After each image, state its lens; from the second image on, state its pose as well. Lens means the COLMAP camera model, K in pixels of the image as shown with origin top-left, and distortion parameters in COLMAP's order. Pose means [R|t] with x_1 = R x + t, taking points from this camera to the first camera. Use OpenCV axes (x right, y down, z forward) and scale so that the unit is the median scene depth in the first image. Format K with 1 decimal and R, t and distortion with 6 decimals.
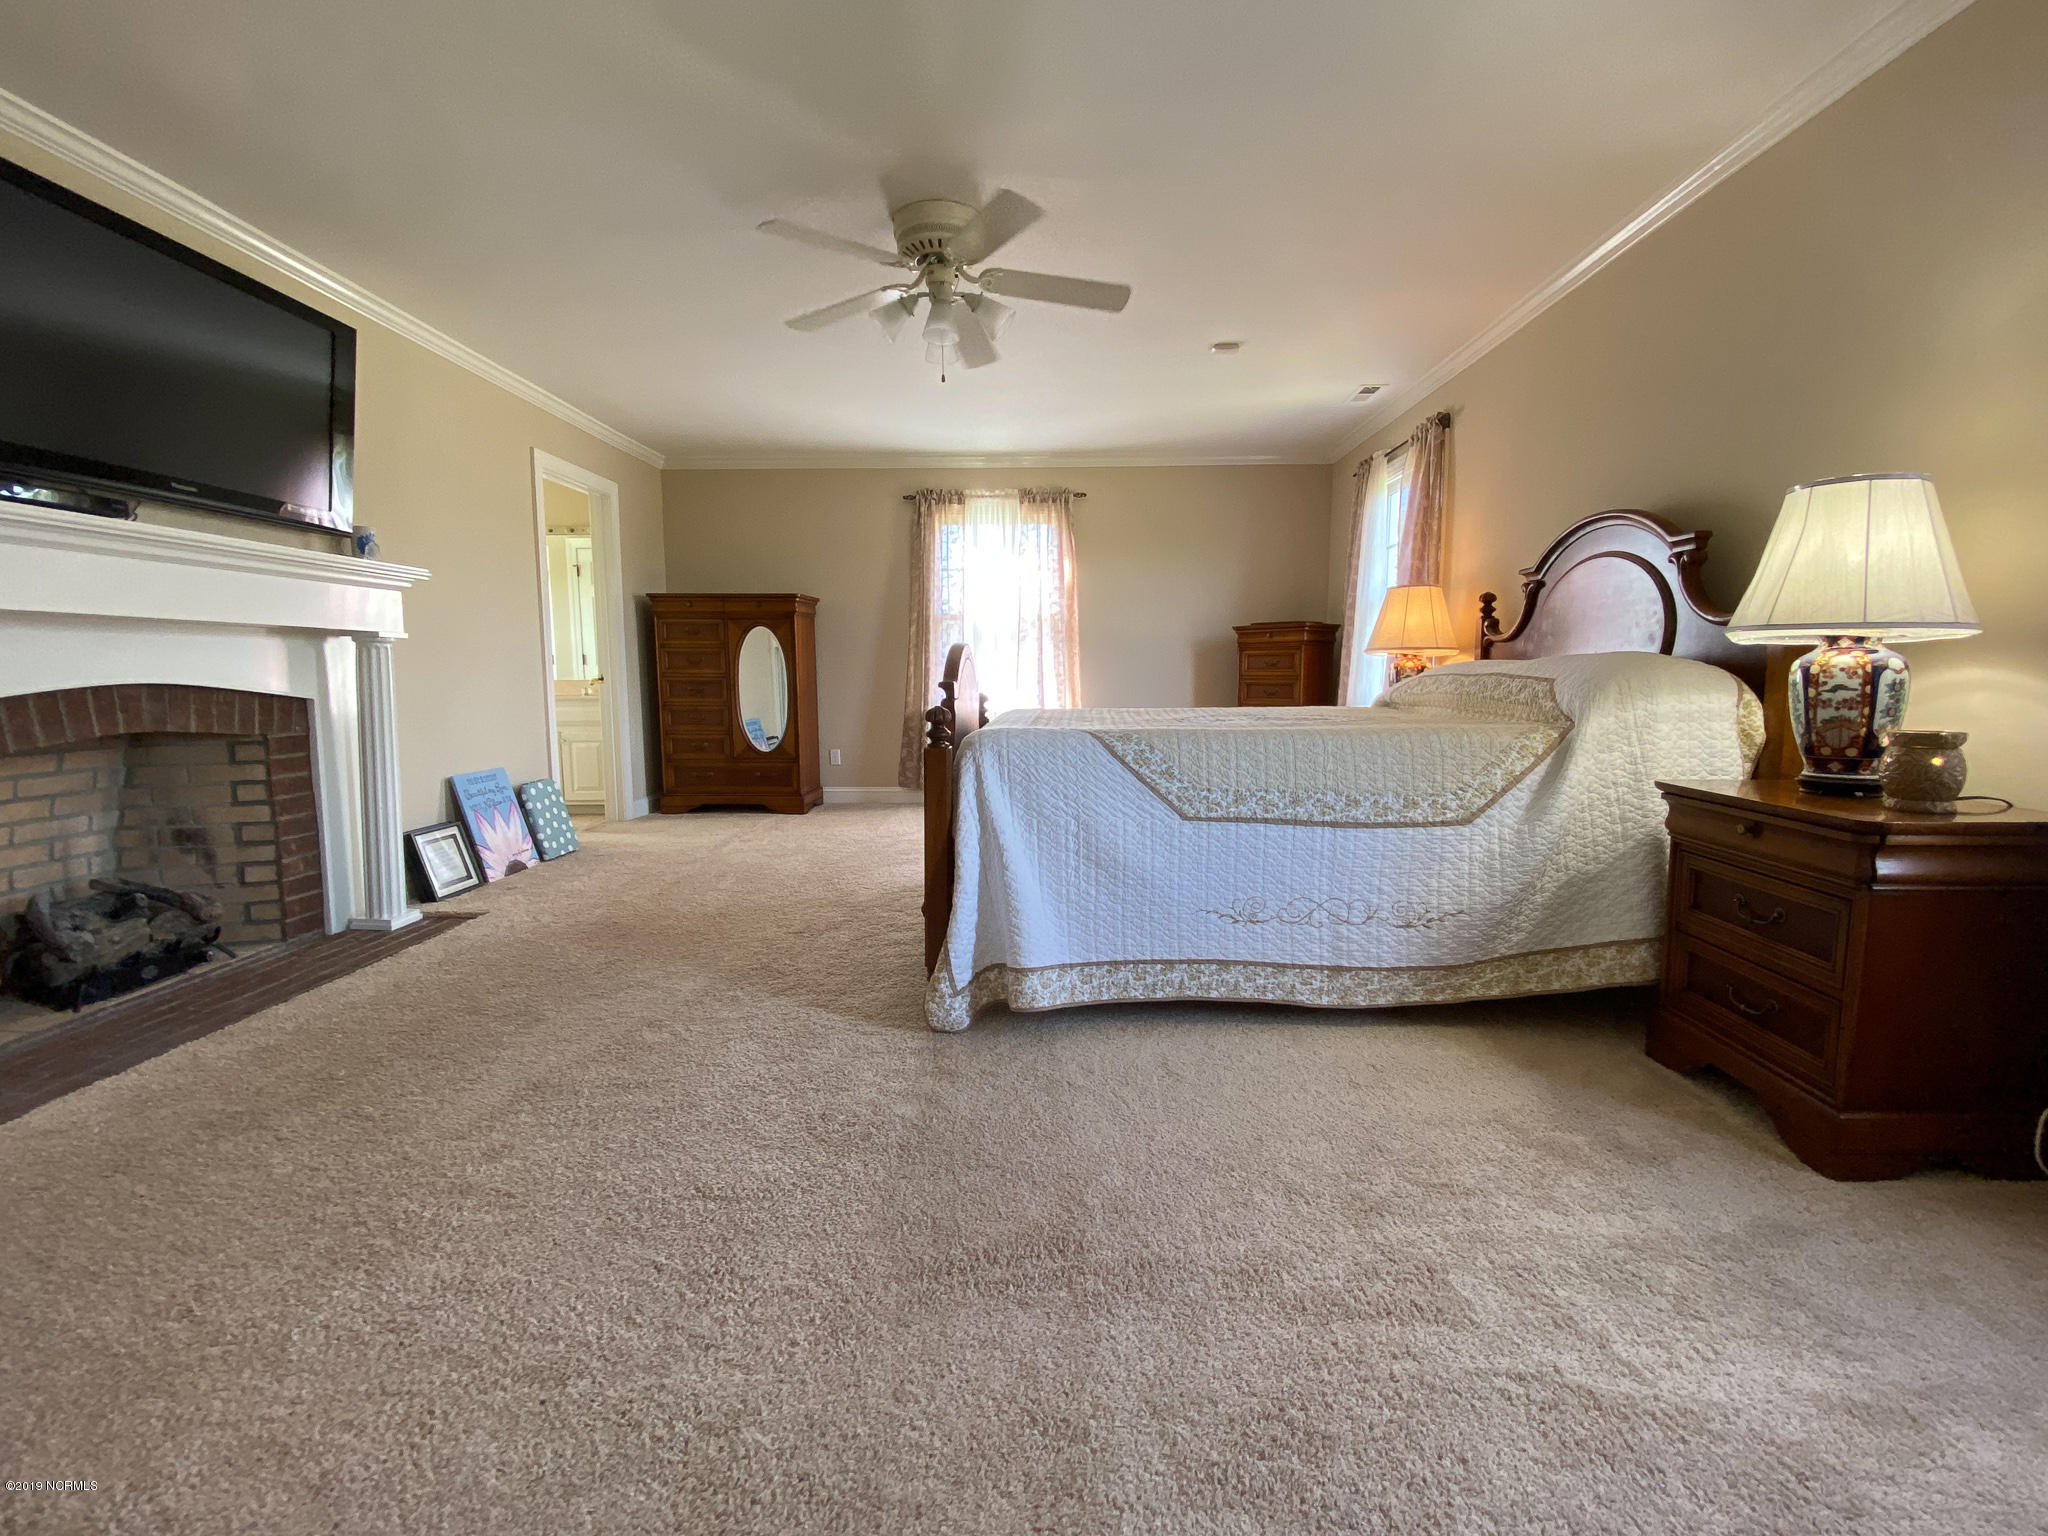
lens RADIAL K [[843.5, 0, 1021.4], [0, 843.5, 762.8], [0, 0, 1]] dist [0.035558, -0.026493]
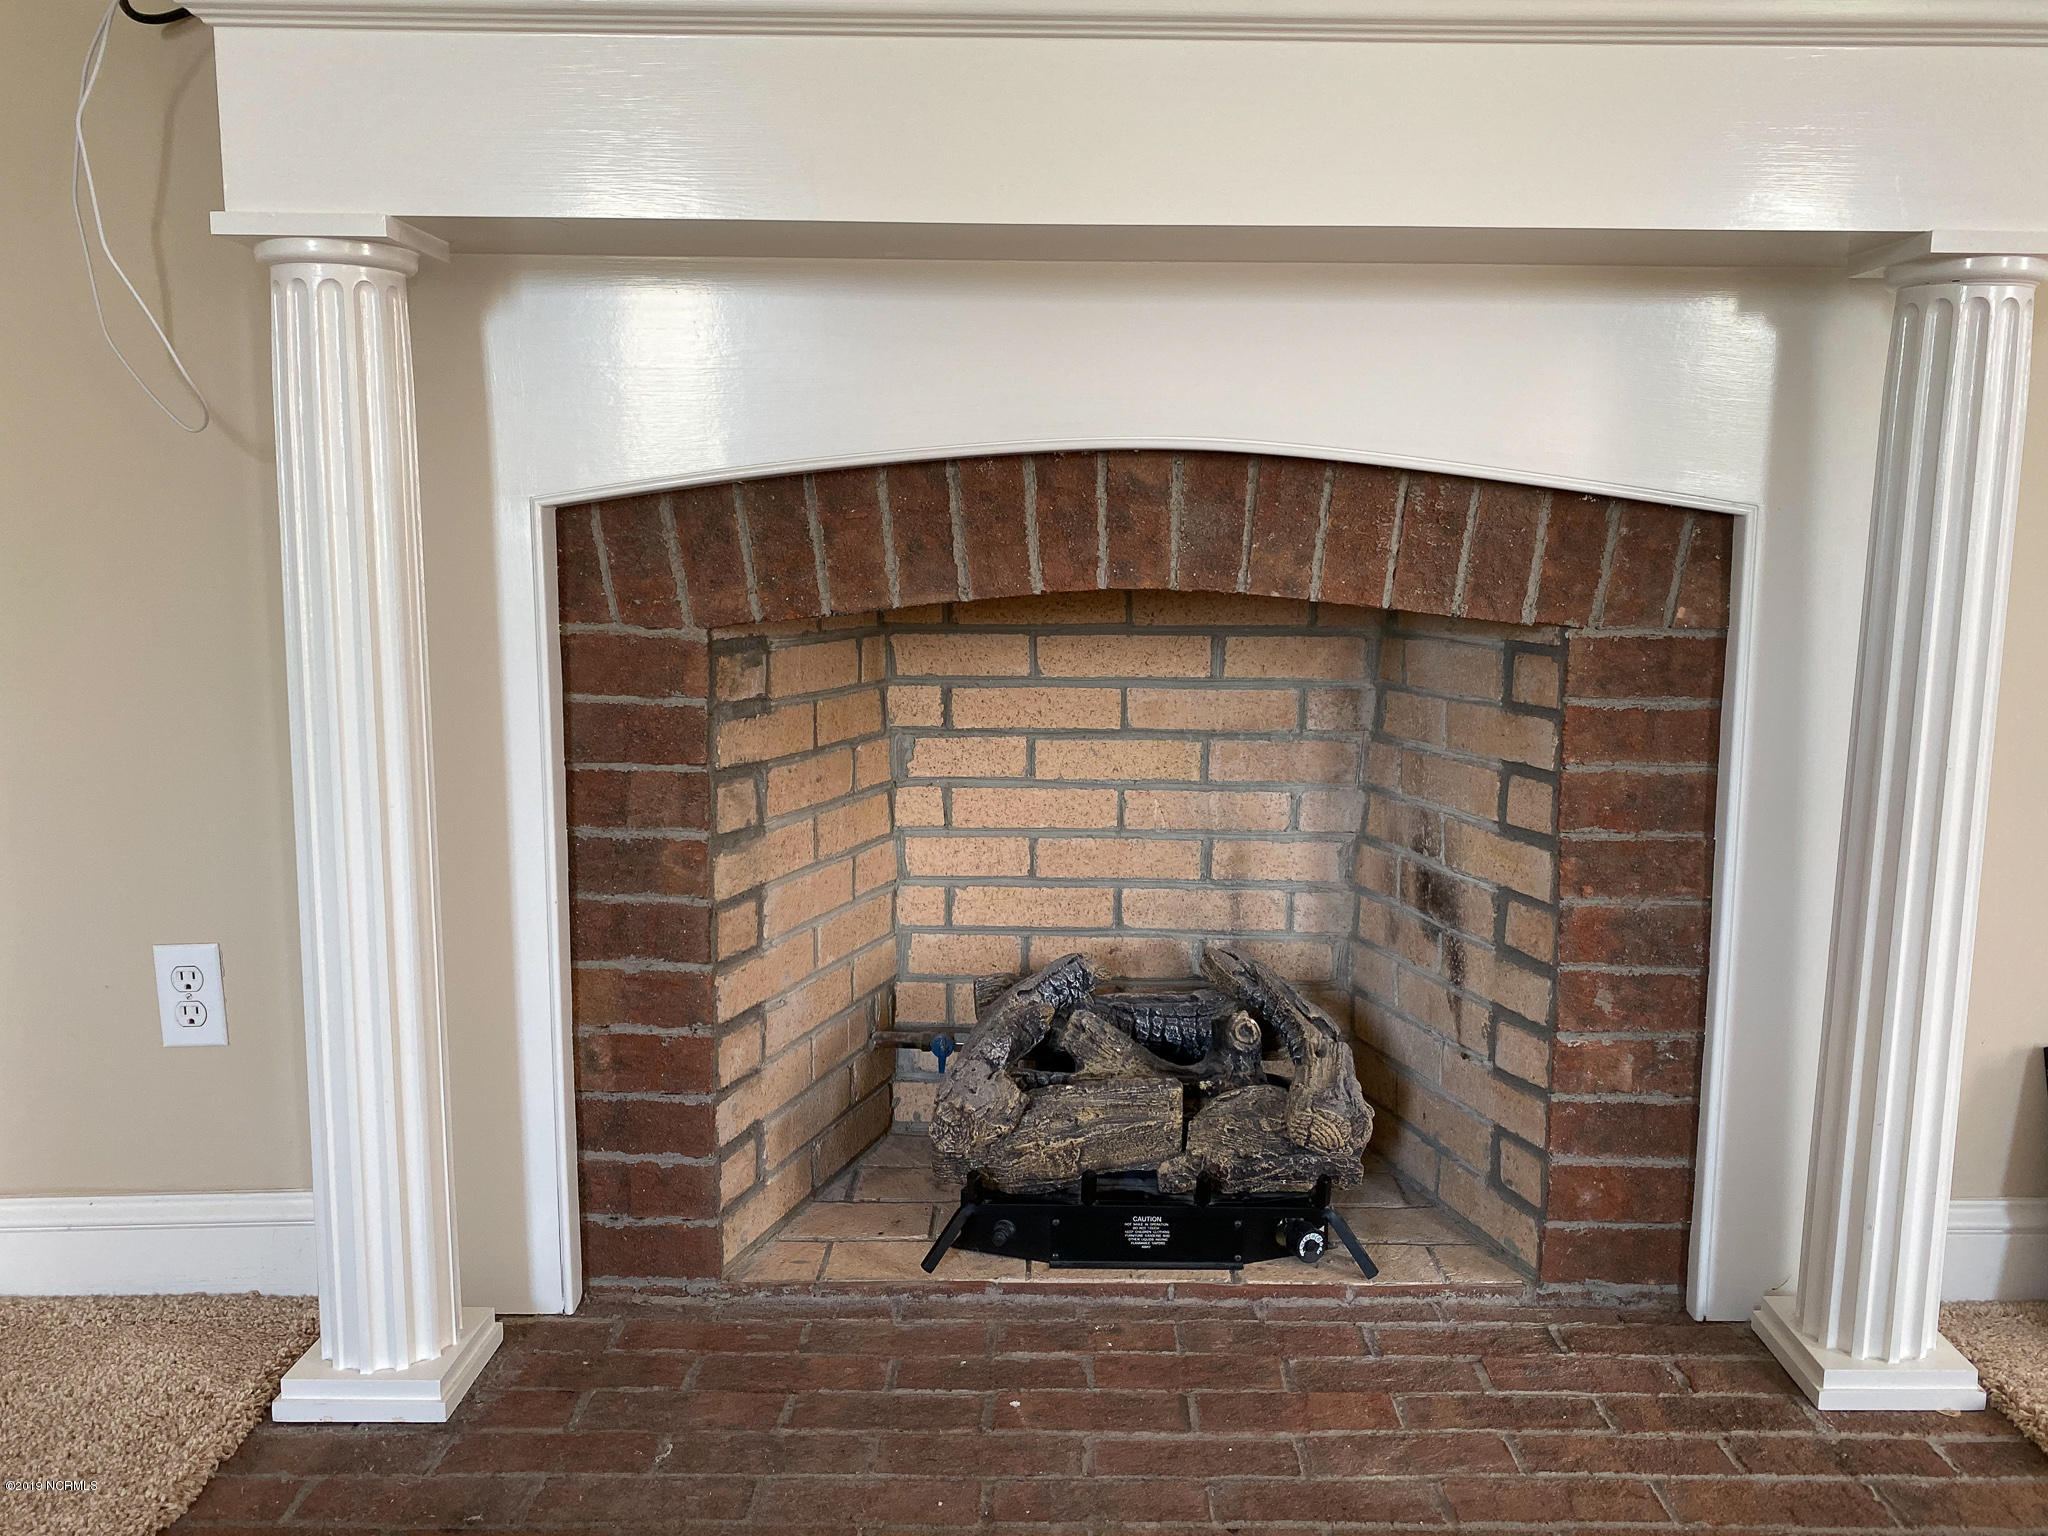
lens RADIAL K [[1644.3, 0, 1024.0], [0, 1644.3, 768.0], [0, 0, 1]] dist [0.061463, -0.093560]
pose [[0.024391, 0.143702, -0.989320, -0.315360], [-0.109278, 0.984068, 0.140245, -0.048270], [0.993712, 0.104690, 0.039706, 0.842734]]
